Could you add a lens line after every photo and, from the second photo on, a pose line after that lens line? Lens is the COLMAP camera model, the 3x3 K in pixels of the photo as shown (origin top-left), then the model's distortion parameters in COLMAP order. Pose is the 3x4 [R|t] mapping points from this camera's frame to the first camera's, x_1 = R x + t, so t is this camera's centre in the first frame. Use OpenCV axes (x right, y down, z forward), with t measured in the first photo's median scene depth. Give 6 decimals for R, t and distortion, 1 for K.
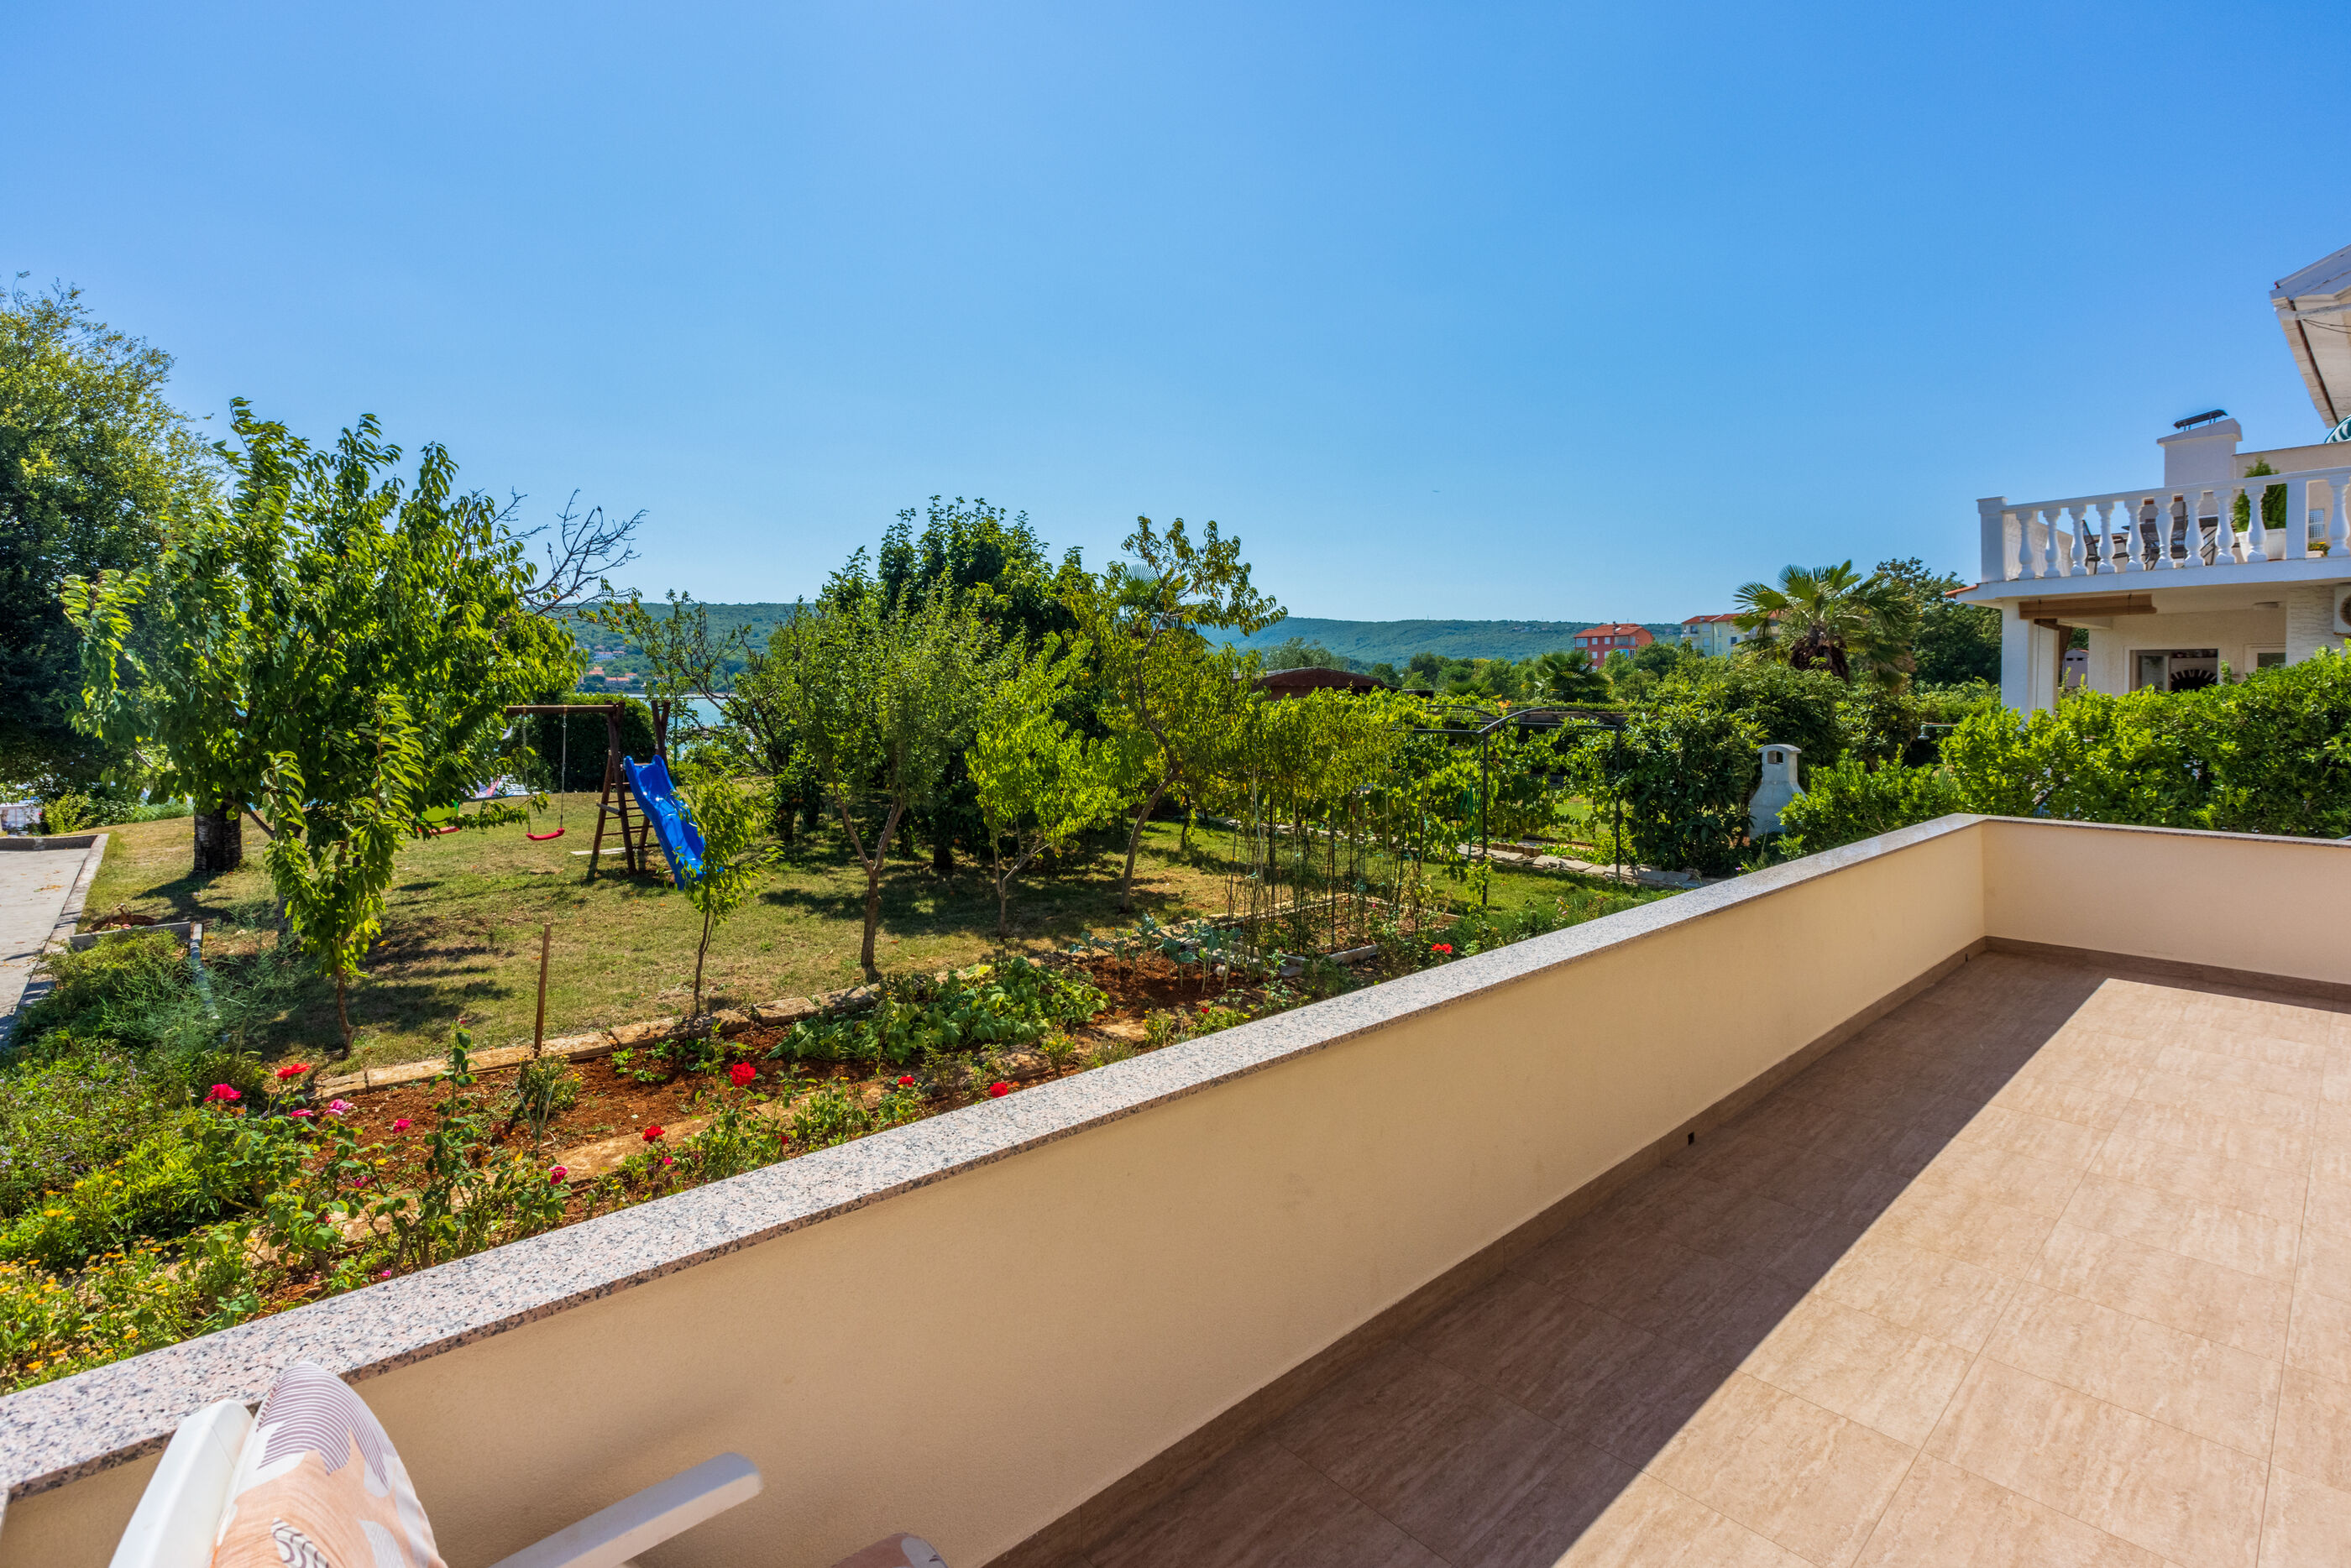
lens RADIAL K [[1061.0, 0, 1189.2], [0, 1061.0, 776.2], [0, 0, 1]] dist [0.002209, -0.000132]
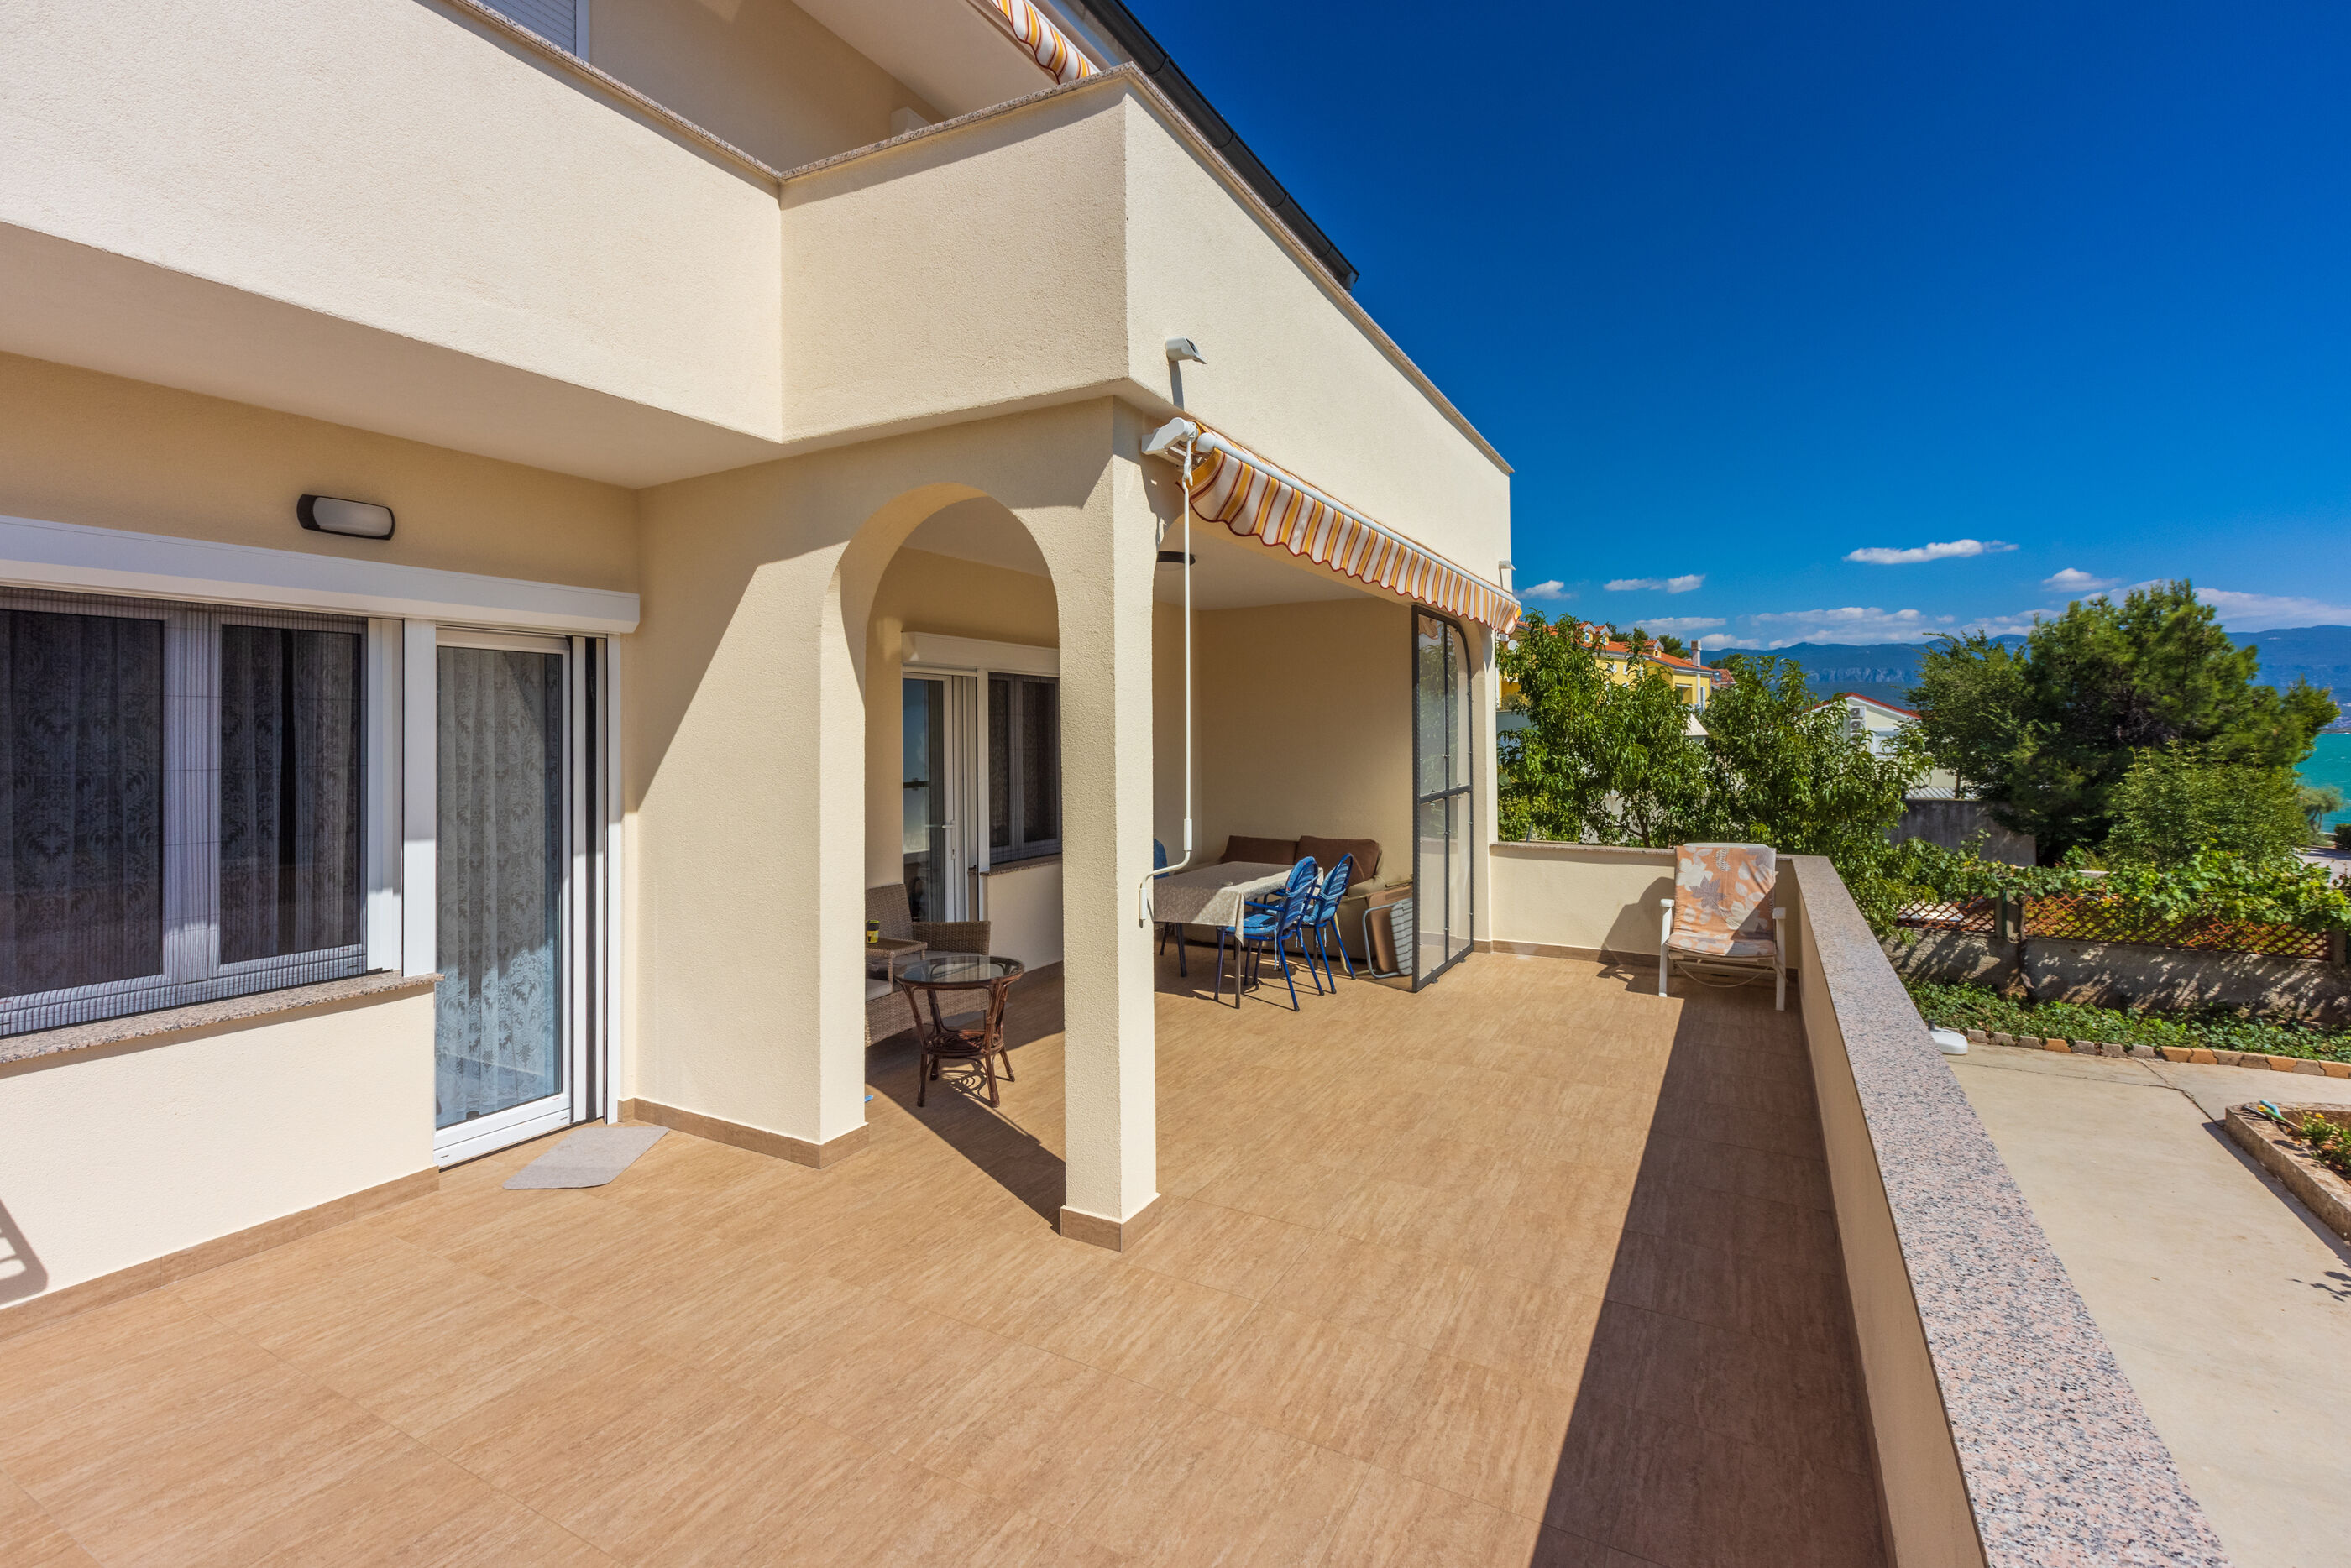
lens RADIAL K [[1061.0, 0, 1174.7], [0, 1061.0, 719.6], [0, 0, 1]] dist [0.002209, -0.000132]
pose [[-0.945176, -0.000178, -0.326562, 1.355557], [-0.021866, 0.997790, 0.062743, -0.149757], [0.325829, 0.066443, -0.943091, 1.707537]]
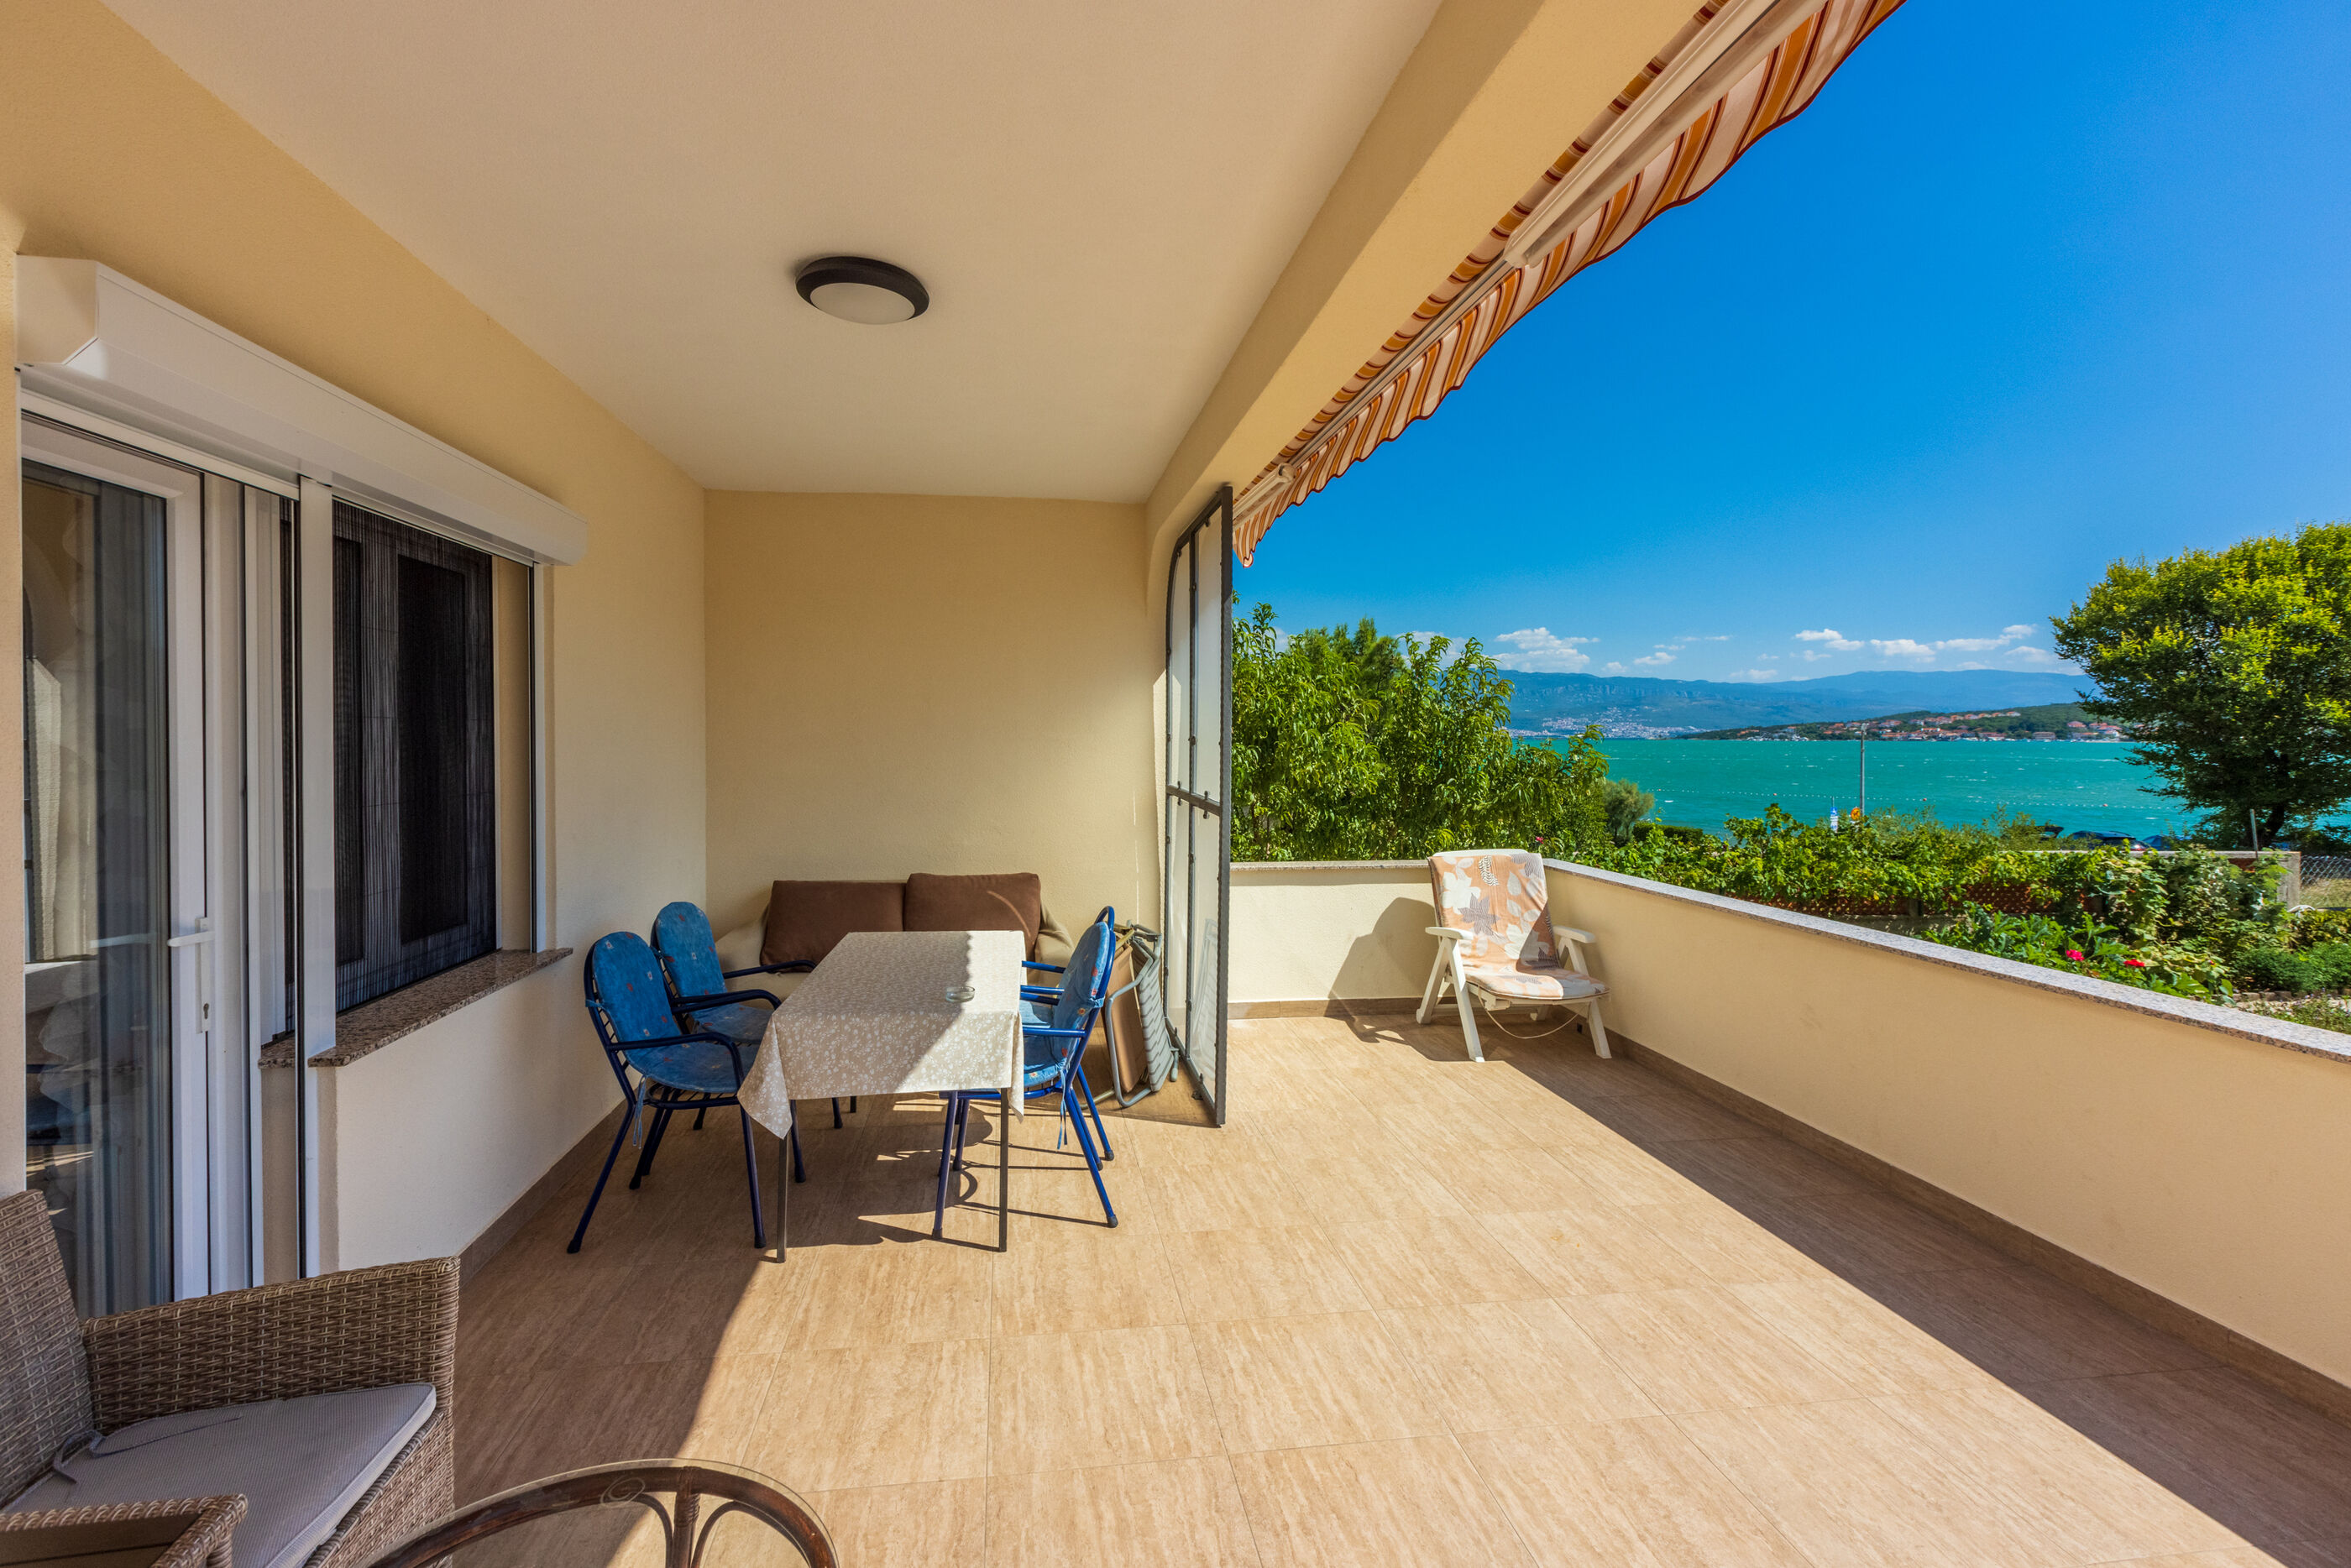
lens RADIAL K [[1061.0, 0, 1160.5], [0, 1061.0, 743.3], [0, 0, 1]] dist [0.002209, -0.000132]
pose [[-0.556307, 0.003582, -0.830969, 1.318199], [-0.070467, 0.996185, 0.051469, -0.026332], [0.827984, 0.087188, -0.553932, 0.674859]]
